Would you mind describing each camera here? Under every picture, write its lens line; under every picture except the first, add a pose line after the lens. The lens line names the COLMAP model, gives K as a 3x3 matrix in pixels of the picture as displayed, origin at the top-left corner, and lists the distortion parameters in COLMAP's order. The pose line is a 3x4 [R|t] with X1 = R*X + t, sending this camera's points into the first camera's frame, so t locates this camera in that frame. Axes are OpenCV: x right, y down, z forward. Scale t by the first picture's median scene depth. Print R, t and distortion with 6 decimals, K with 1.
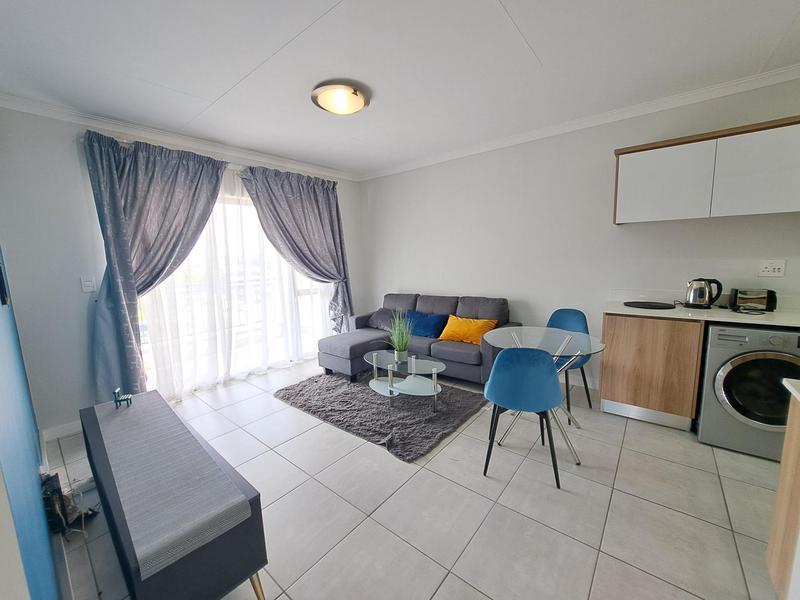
lens RADIAL K [[320.6, 0, 400.0], [0, 320.6, 300.0], [0, 0, 1]] dist [-0.013164, -0.000108]
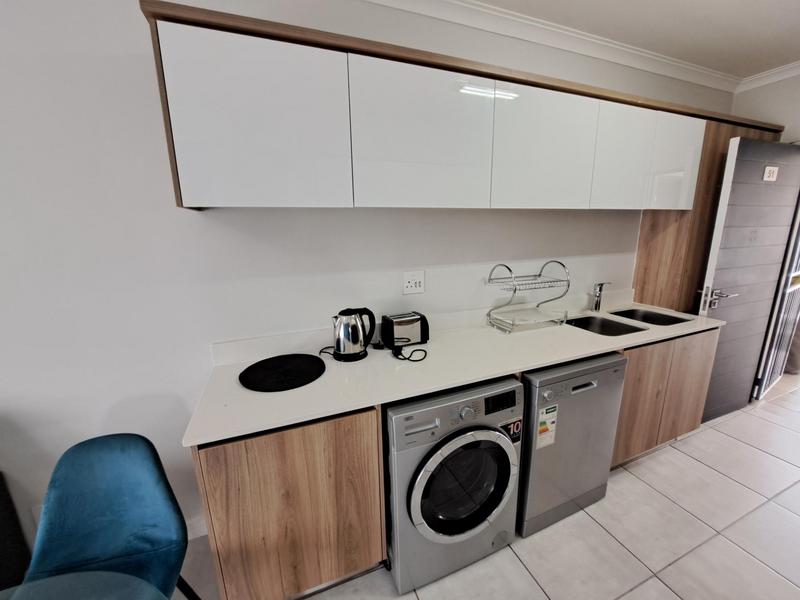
lens RADIAL K [[320.6, 0, 400.0], [0, 320.6, 300.0], [0, 0, 1]] dist [-0.013164, -0.000108]
pose [[0.502552, -0.166484, 0.848366, 0.507497], [0.123107, 0.985065, 0.120385, -0.154732], [-0.855737, 0.043940, 0.515542, 0.632362]]
